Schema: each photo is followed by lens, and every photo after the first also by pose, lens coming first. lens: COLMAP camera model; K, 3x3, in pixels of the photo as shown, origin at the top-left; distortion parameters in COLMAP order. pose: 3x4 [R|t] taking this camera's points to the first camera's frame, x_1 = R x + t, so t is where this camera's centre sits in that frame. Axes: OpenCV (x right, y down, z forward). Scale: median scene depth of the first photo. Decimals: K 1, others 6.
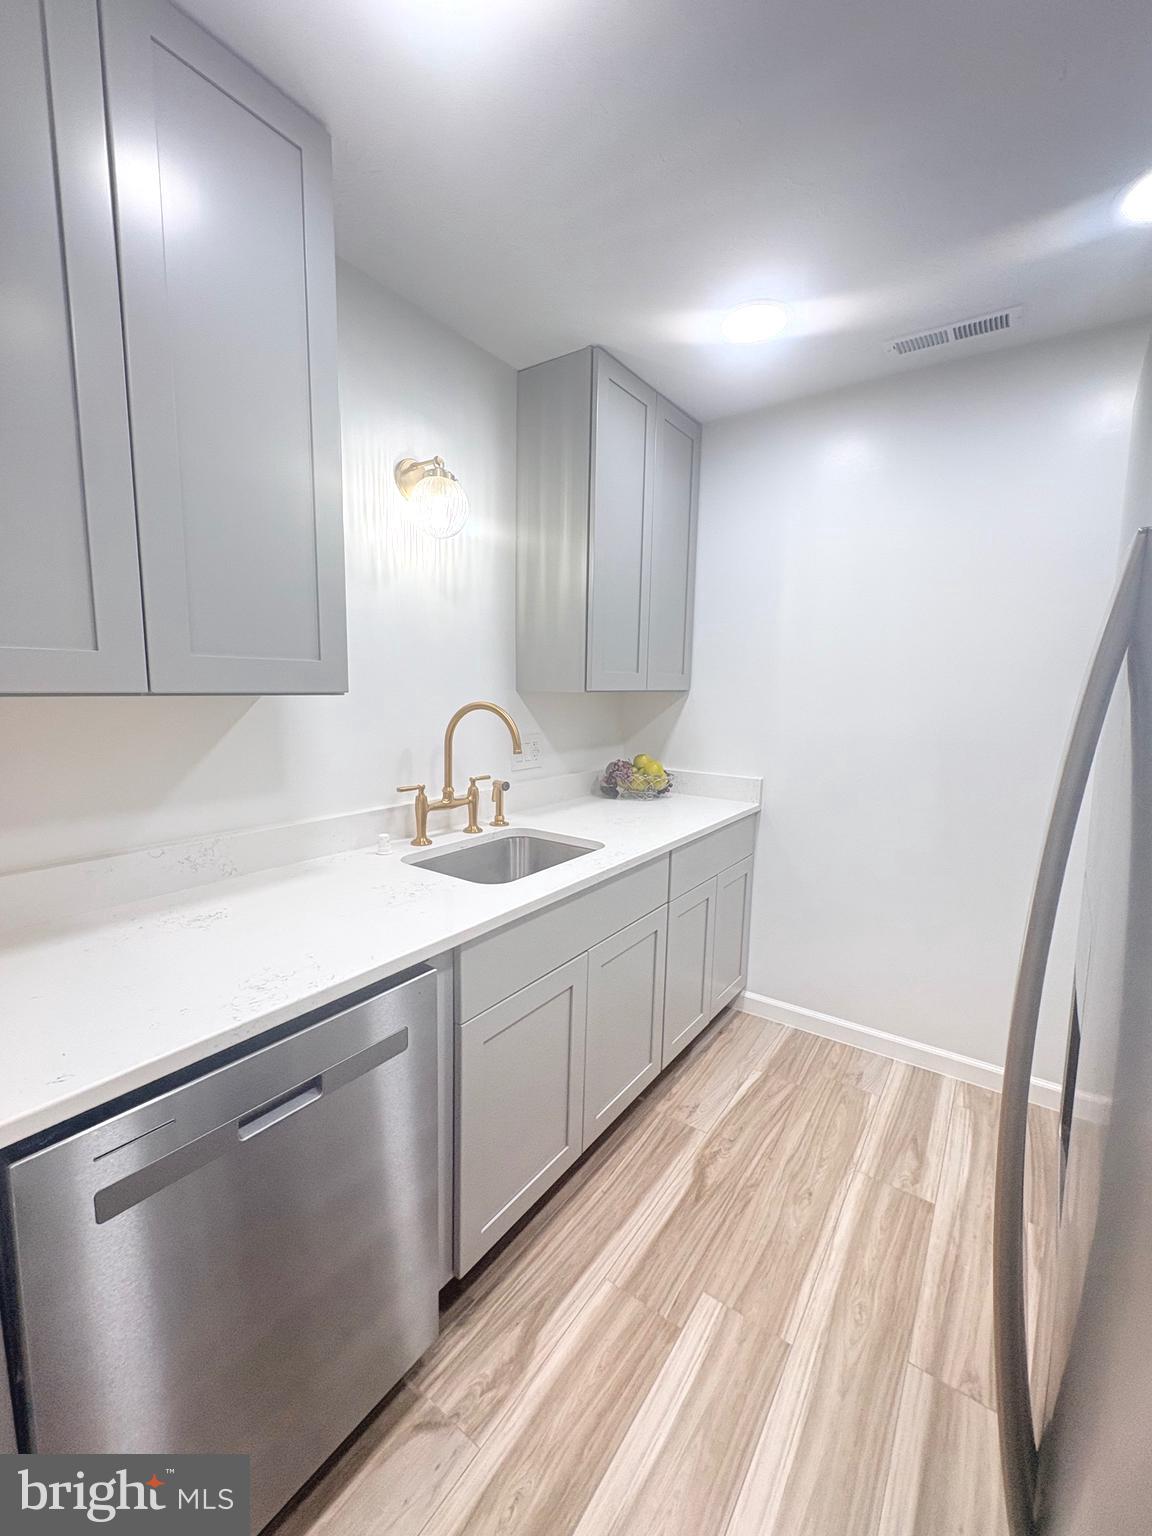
lens RADIAL K [[622.3, 0, 581.6], [0, 622.3, 764.2], [0, 0, 1]] dist [0.003090, 0.000398]
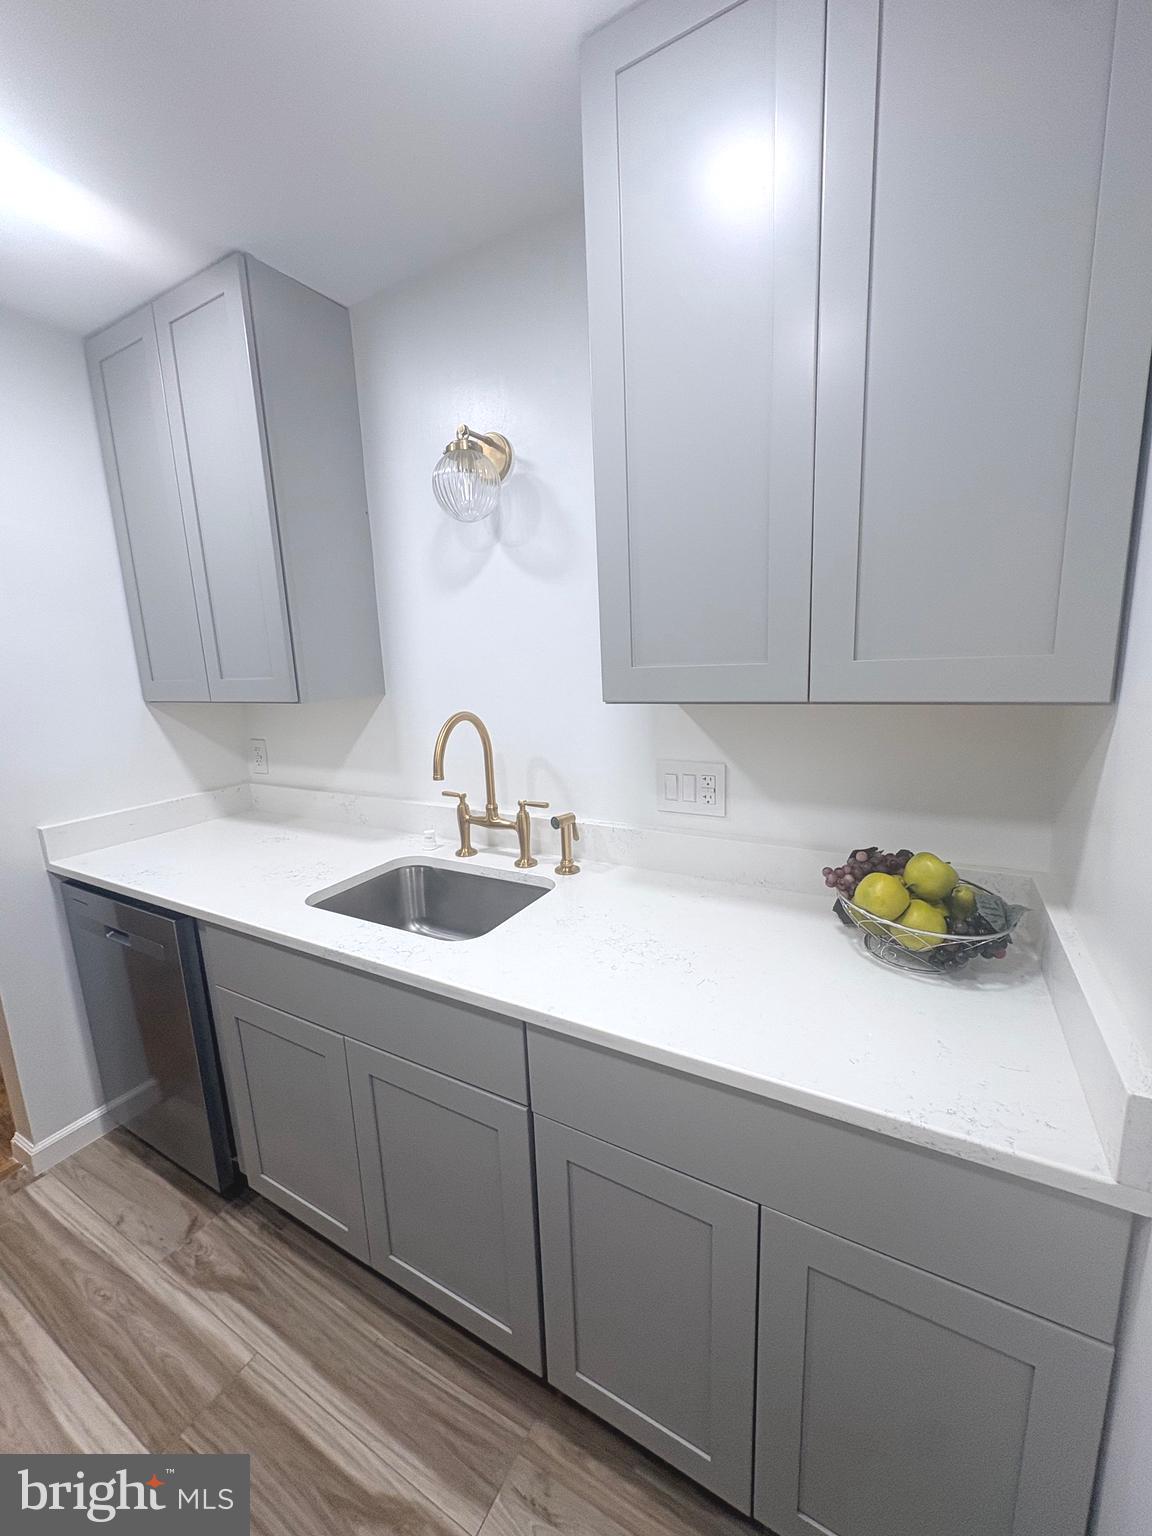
lens RADIAL K [[622.3, 0, 583.3], [0, 622.3, 770.9], [0, 0, 1]] dist [0.003090, 0.000398]
pose [[0.094536, 0.163636, -0.981981, 0.679808], [-0.089871, 0.983774, 0.155283, -0.162951], [0.991457, 0.073572, 0.107708, 1.059991]]
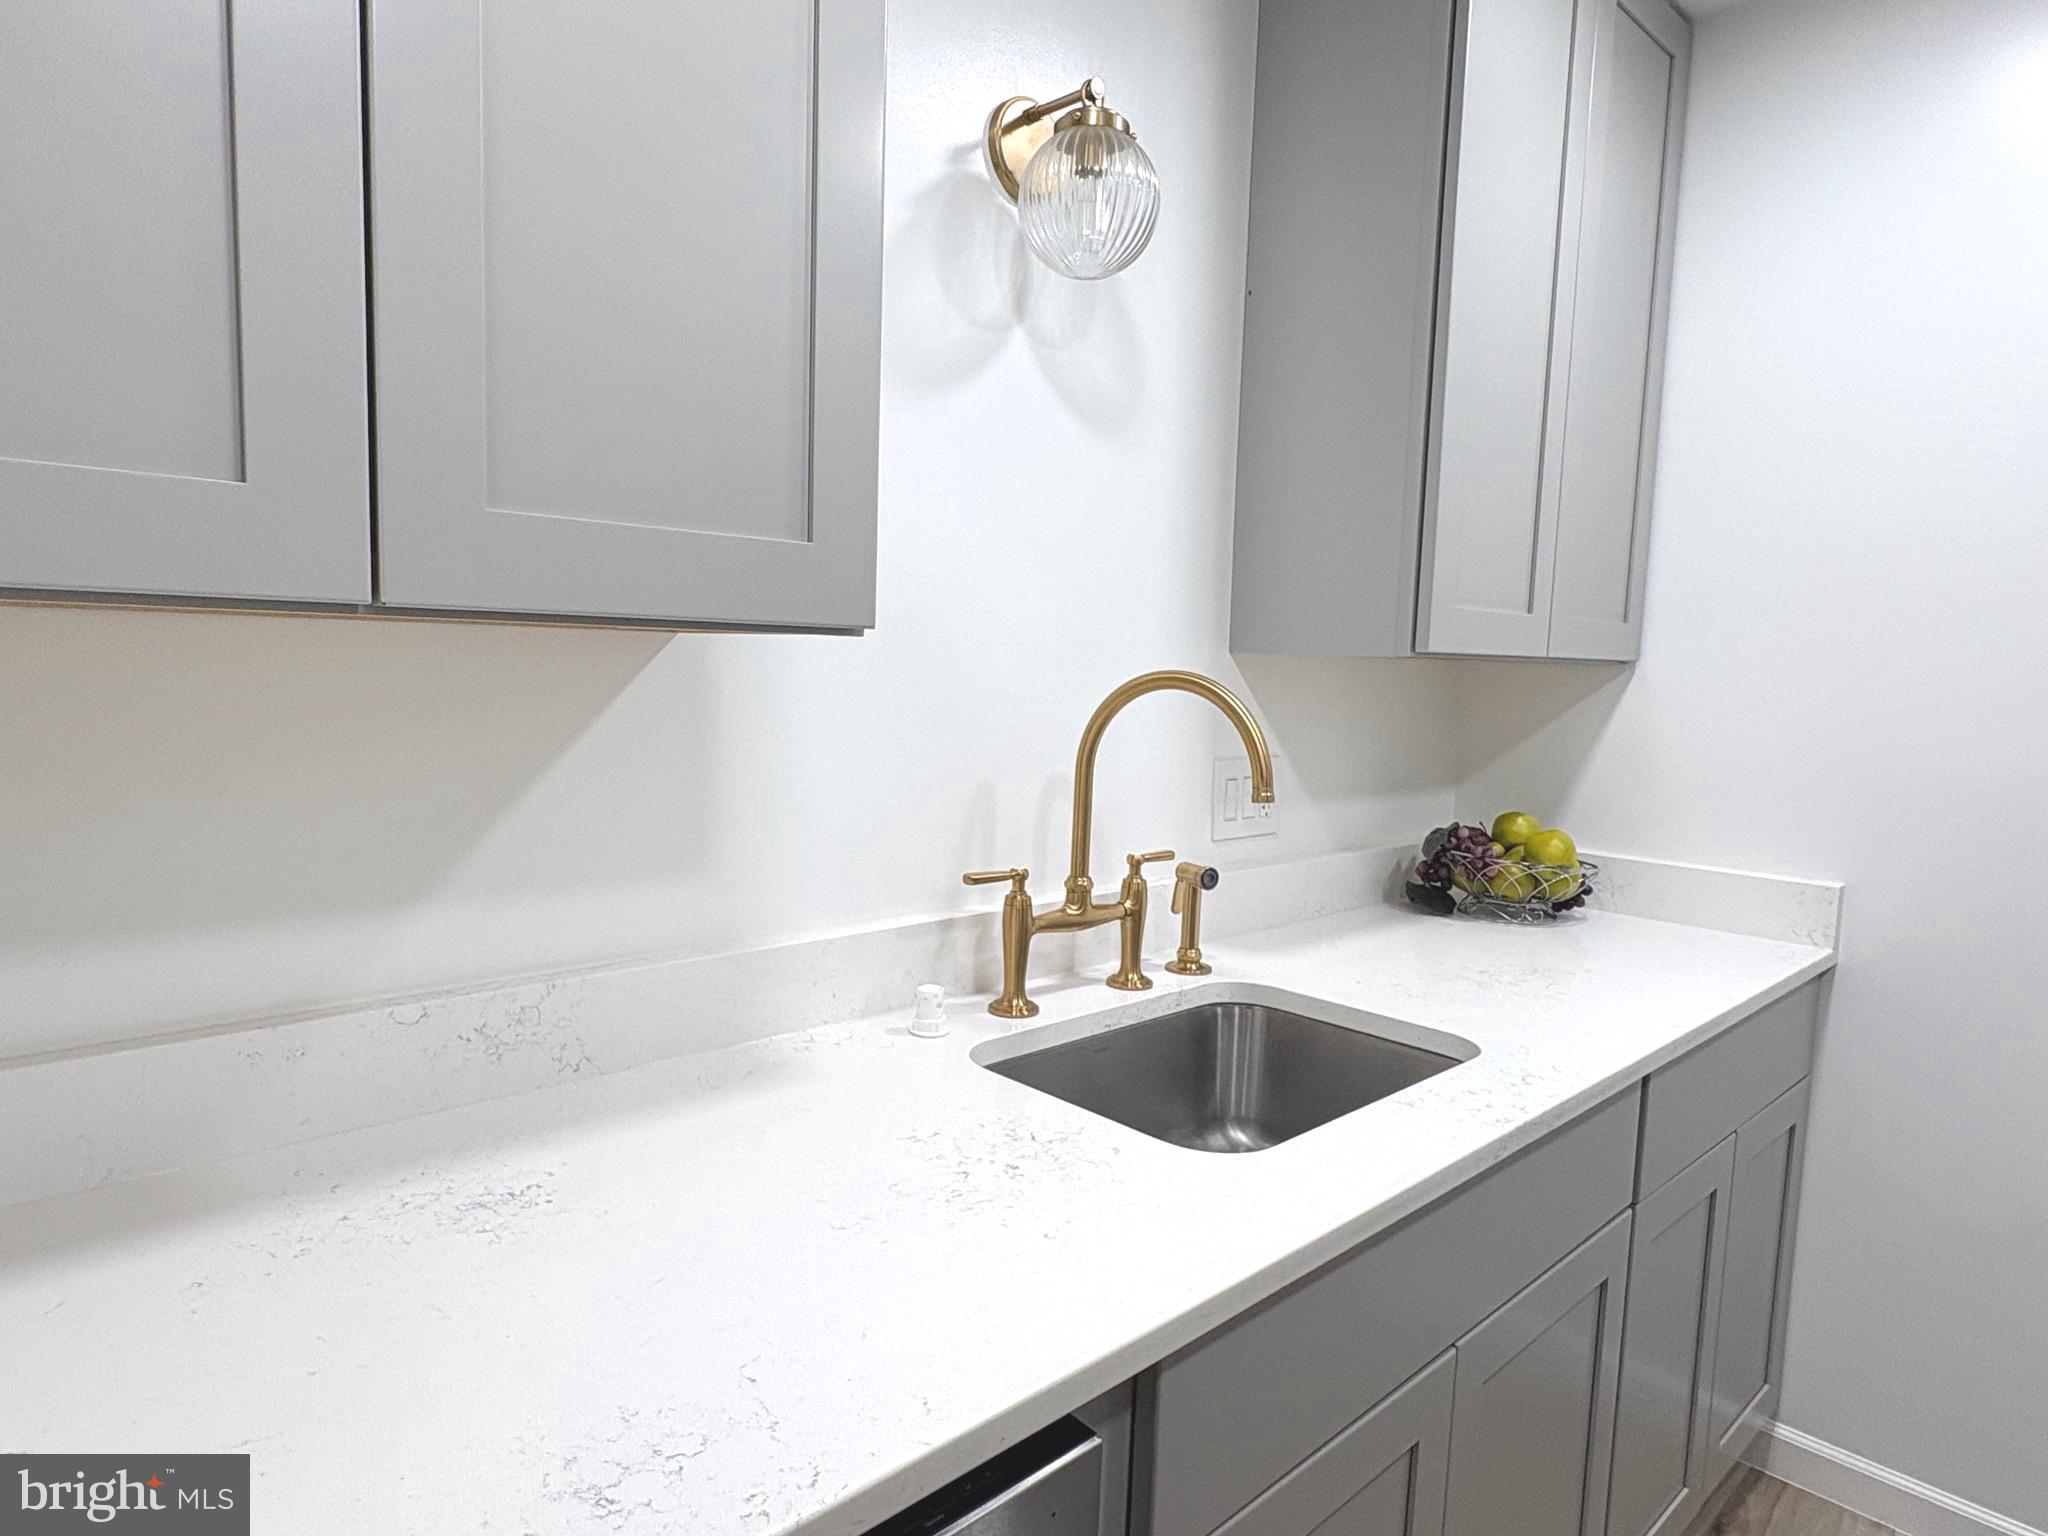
lens RADIAL K [[1221.5, 0, 1031.3], [0, 1221.5, 777.7], [0, 0, 1]] dist [-0.001817, 0.002124]
pose [[0.980246, 0.033571, -0.194914, -0.092176], [-0.039836, 0.998805, -0.028307, -0.003994], [0.193730, 0.035513, 0.980412, 0.201716]]
